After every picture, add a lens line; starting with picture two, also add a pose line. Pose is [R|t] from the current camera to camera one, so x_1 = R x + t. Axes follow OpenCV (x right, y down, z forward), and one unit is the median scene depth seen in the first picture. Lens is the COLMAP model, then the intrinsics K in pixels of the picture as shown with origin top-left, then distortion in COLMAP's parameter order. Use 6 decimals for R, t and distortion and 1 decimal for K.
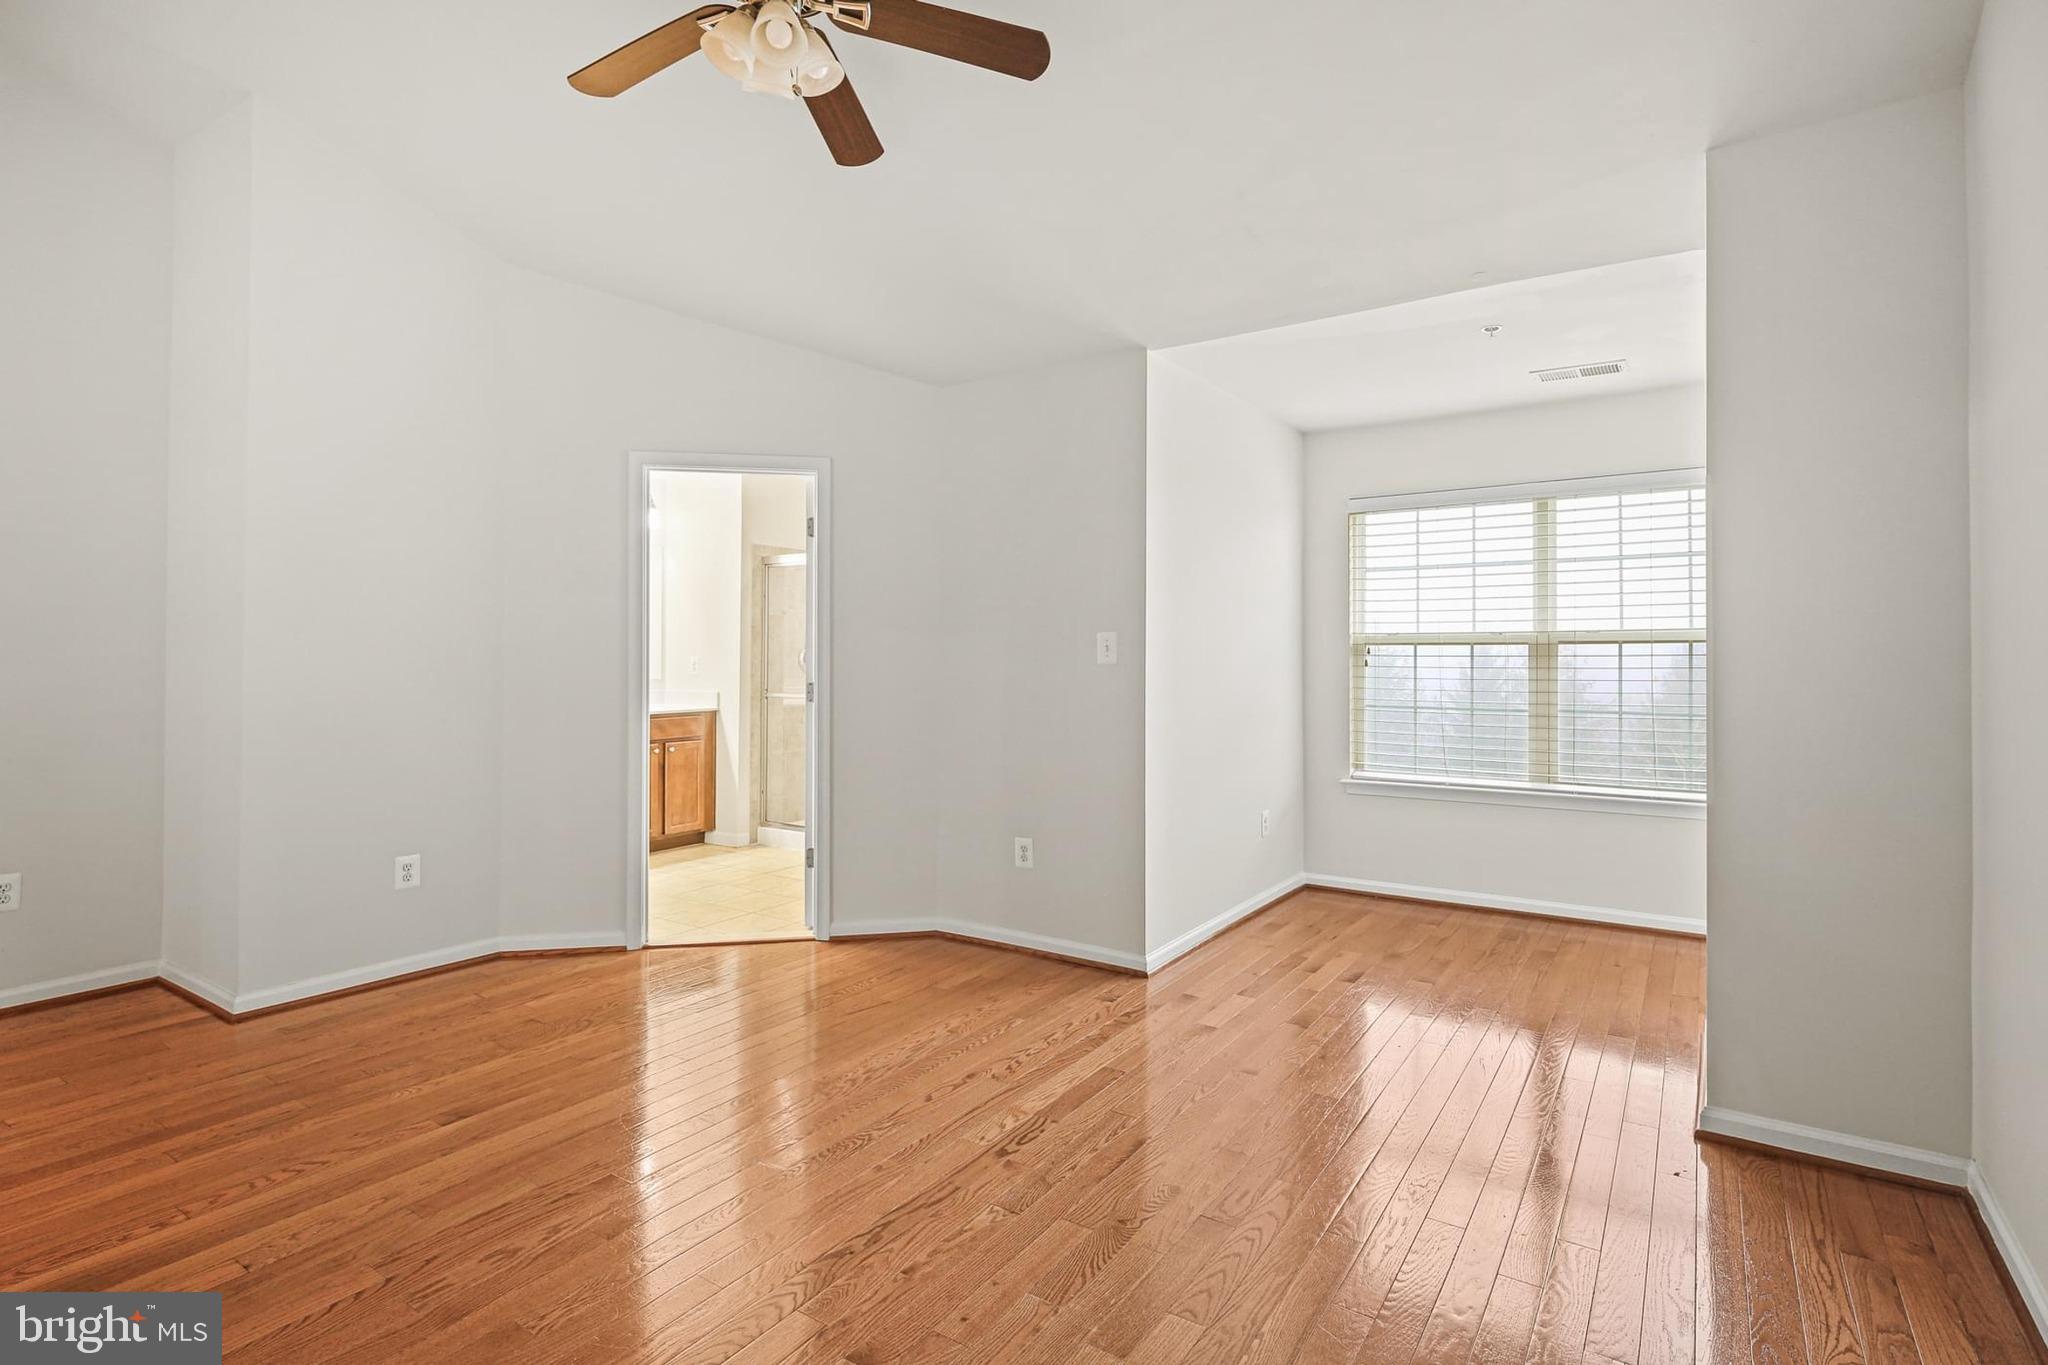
lens RADIAL K [[996.5, 0, 1033.0], [0, 996.5, 662.1], [0, 0, 1]] dist [0.013595, -0.008818]
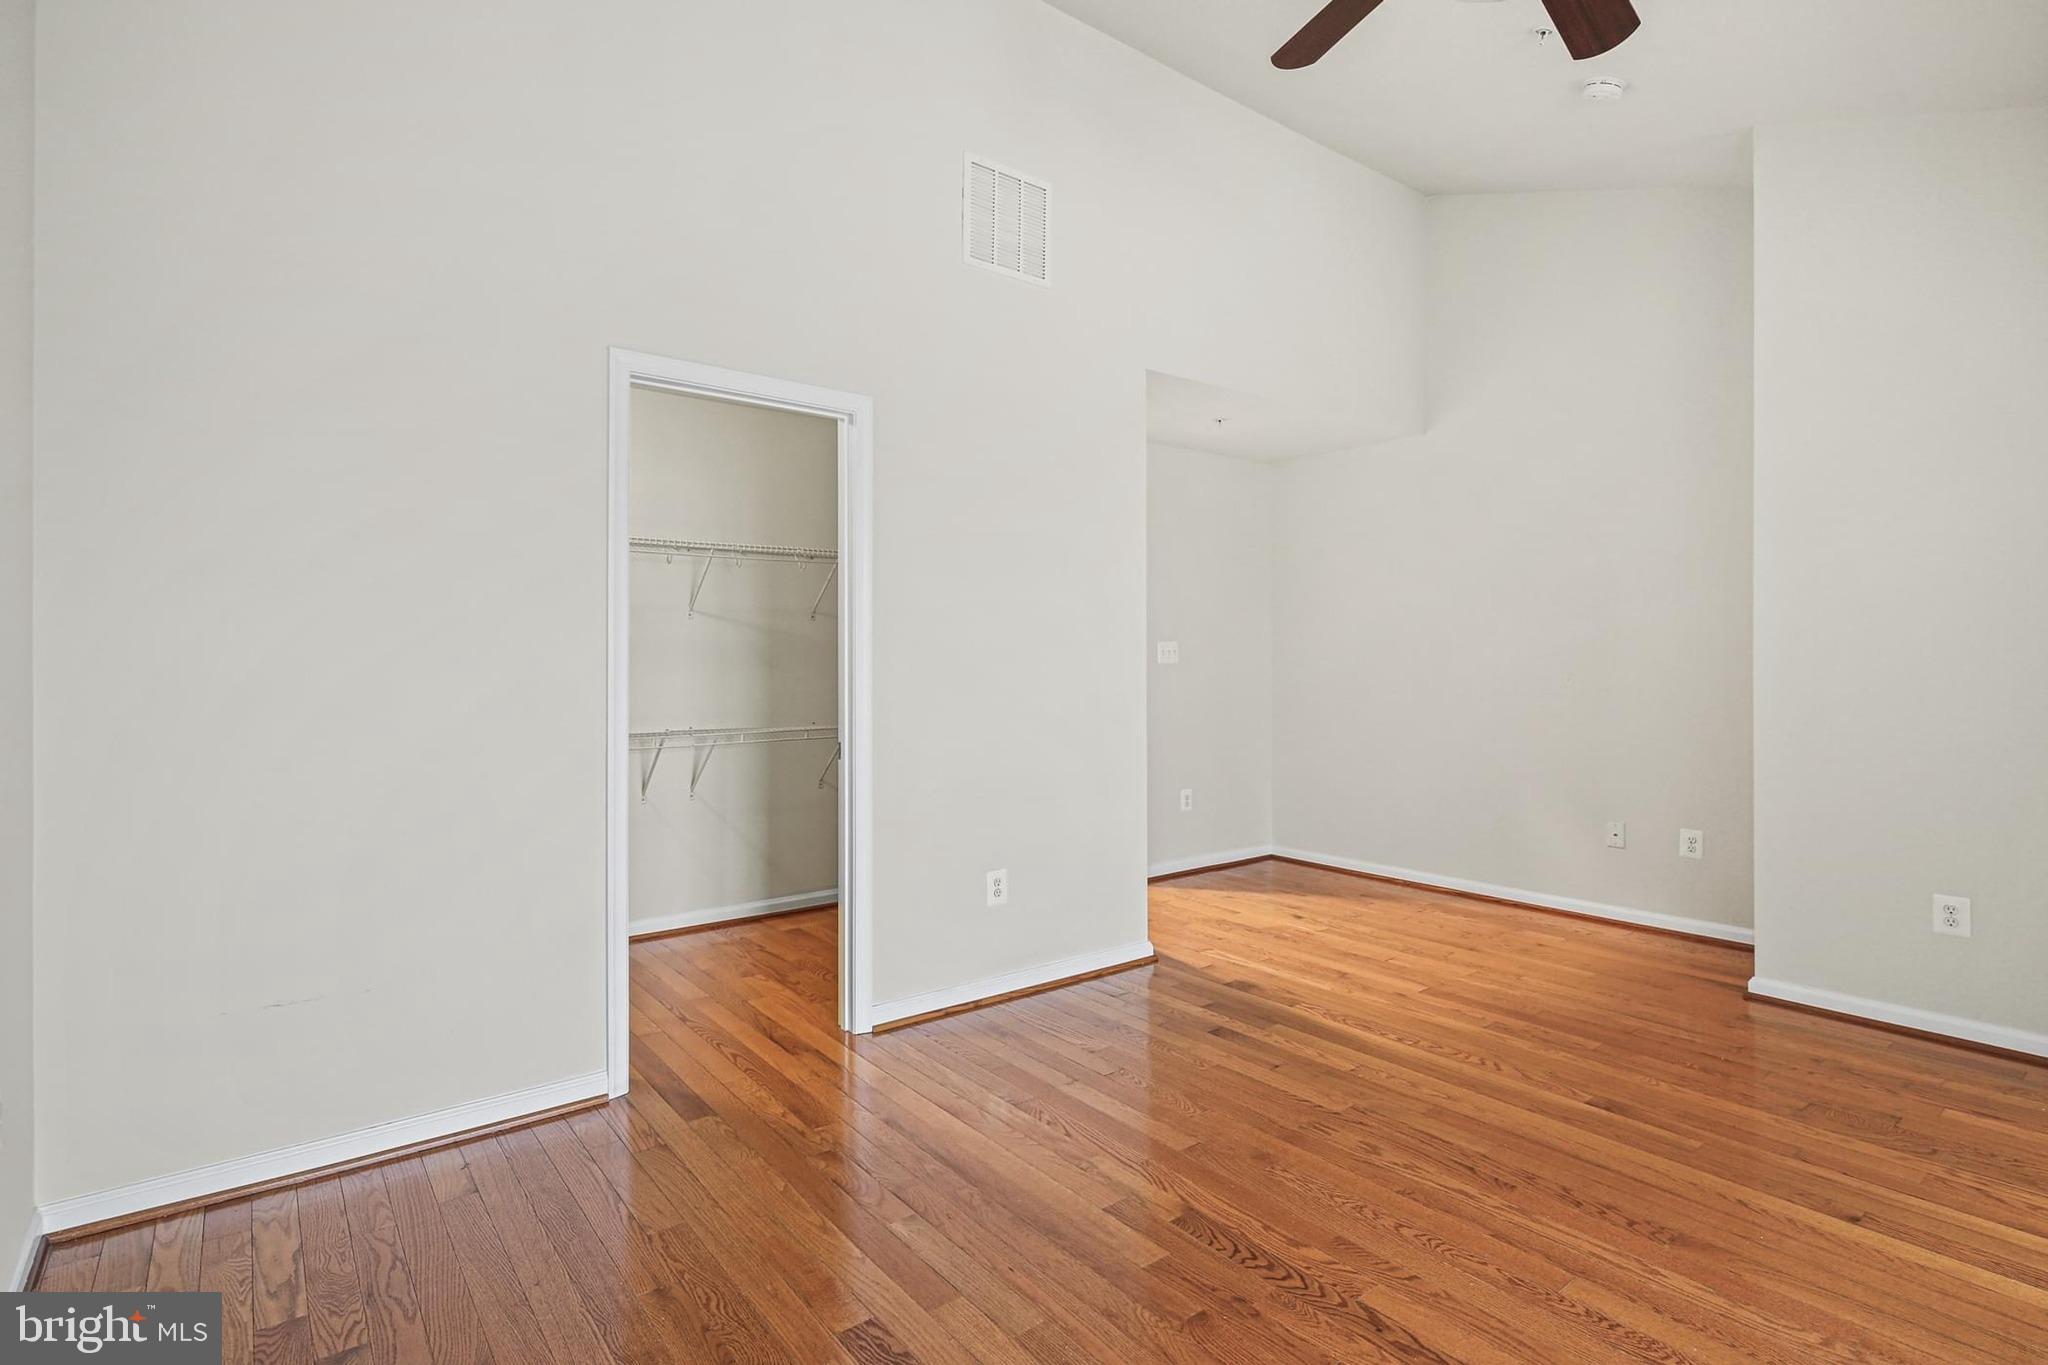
lens RADIAL K [[992.9, 0, 1032.8], [0, 992.9, 669.6], [0, 0, 1]] dist [0.003470, -0.000450]
pose [[-0.305866, 0.004072, -0.952066, 0.375040], [0.000819, 0.999992, 0.004014, 0.000025], [0.952074, 0.000448, -0.305867, 0.487556]]
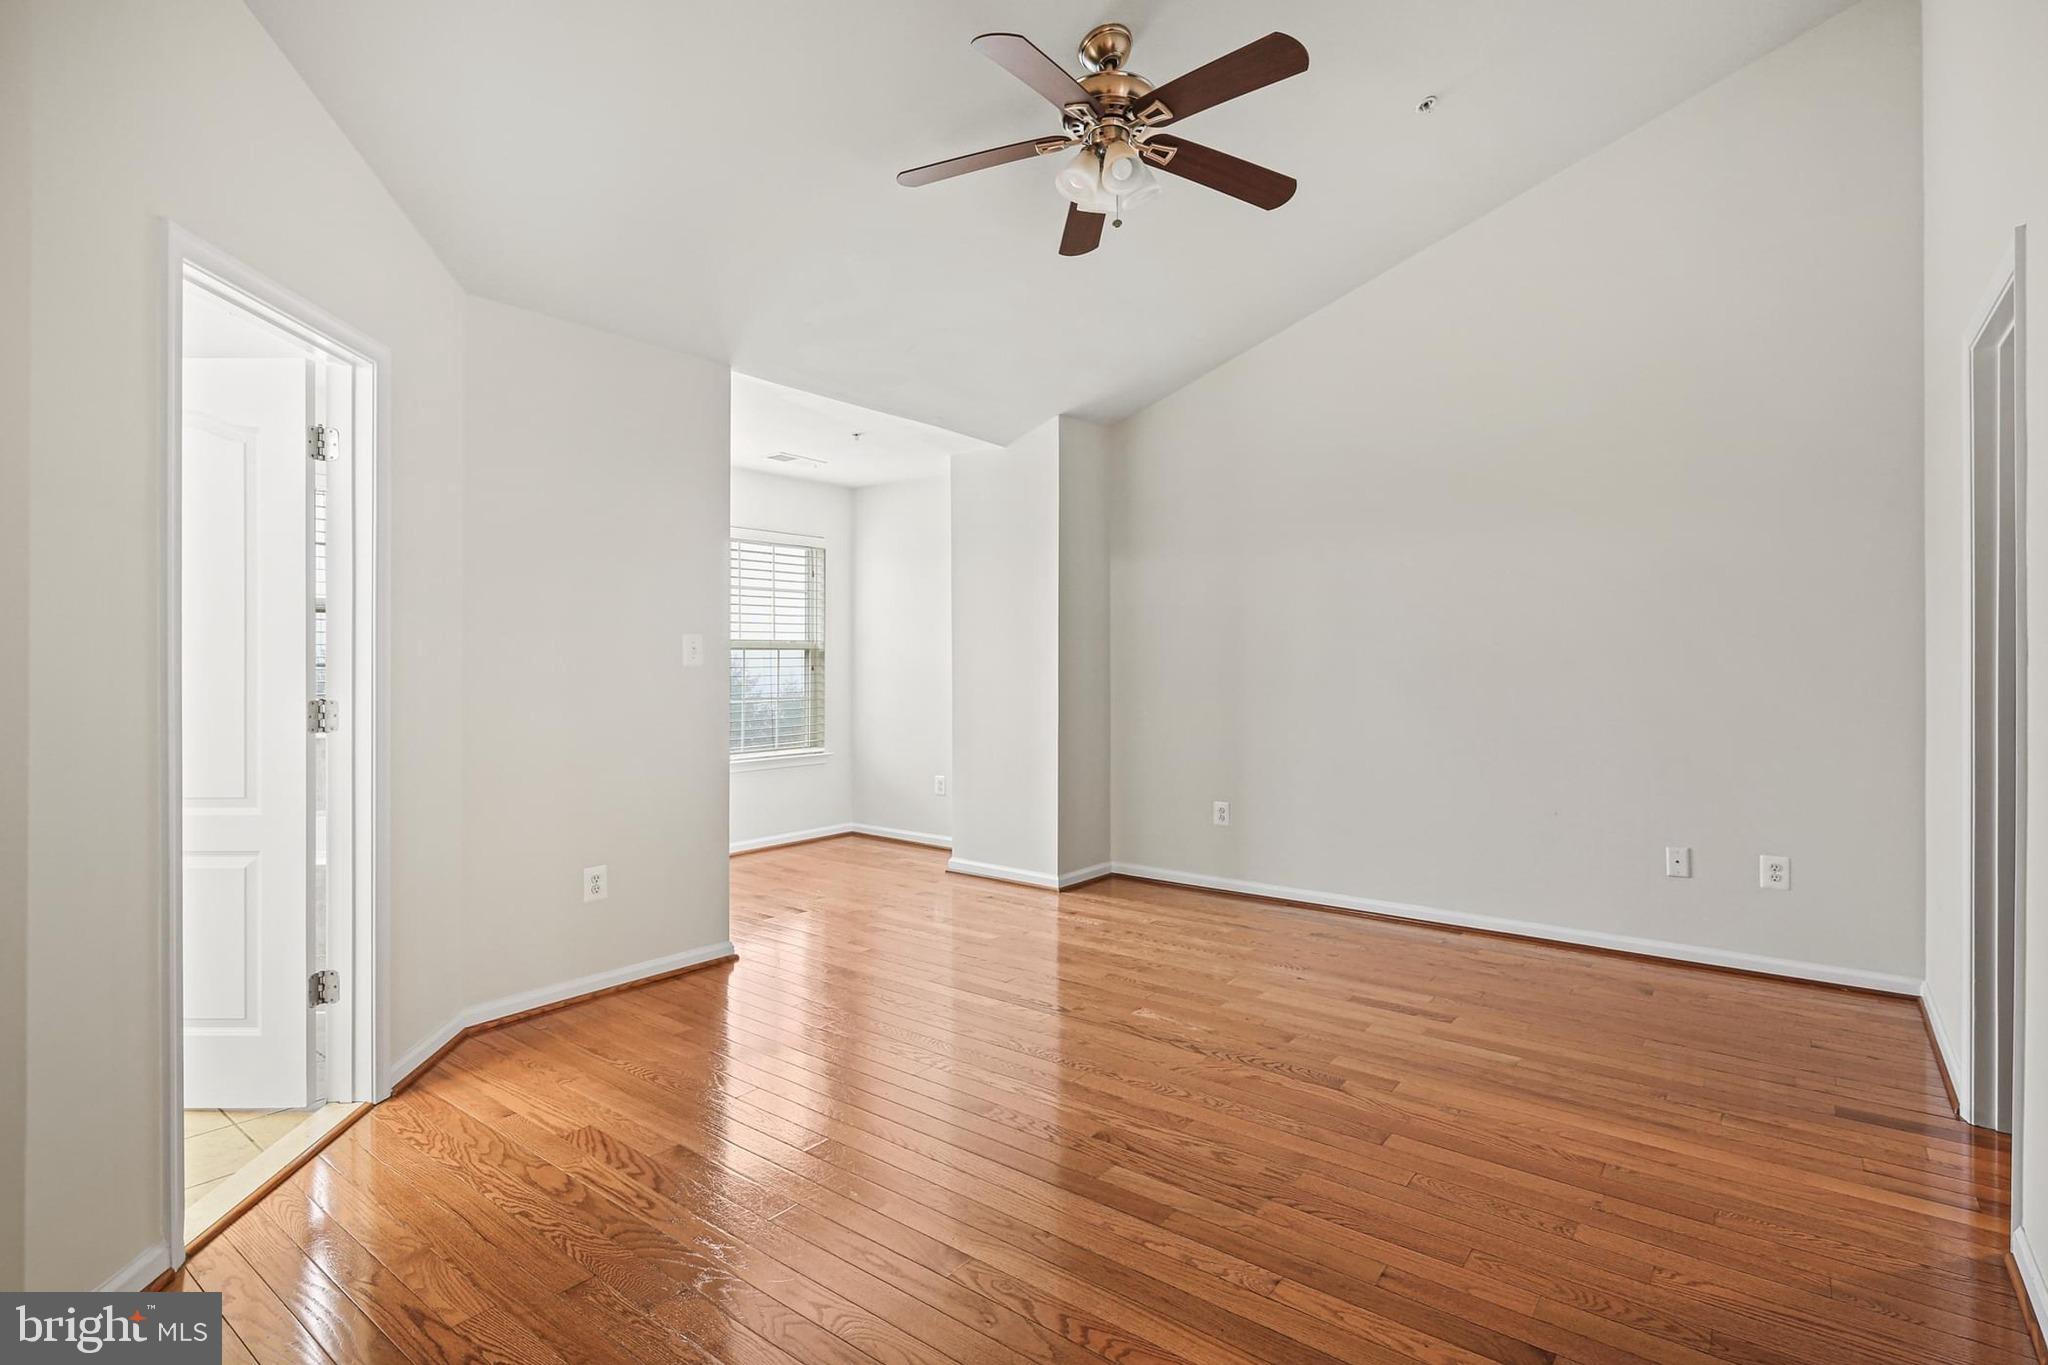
lens RADIAL K [[996.5, 0, 1033.0], [0, 996.5, 662.1], [0, 0, 1]] dist [0.013595, -0.008818]
pose [[0.061082, -0.002051, 0.998131, -0.870742], [-0.000554, 0.999998, 0.002089, -0.003905], [-0.998133, -0.000681, 0.061080, 0.575428]]
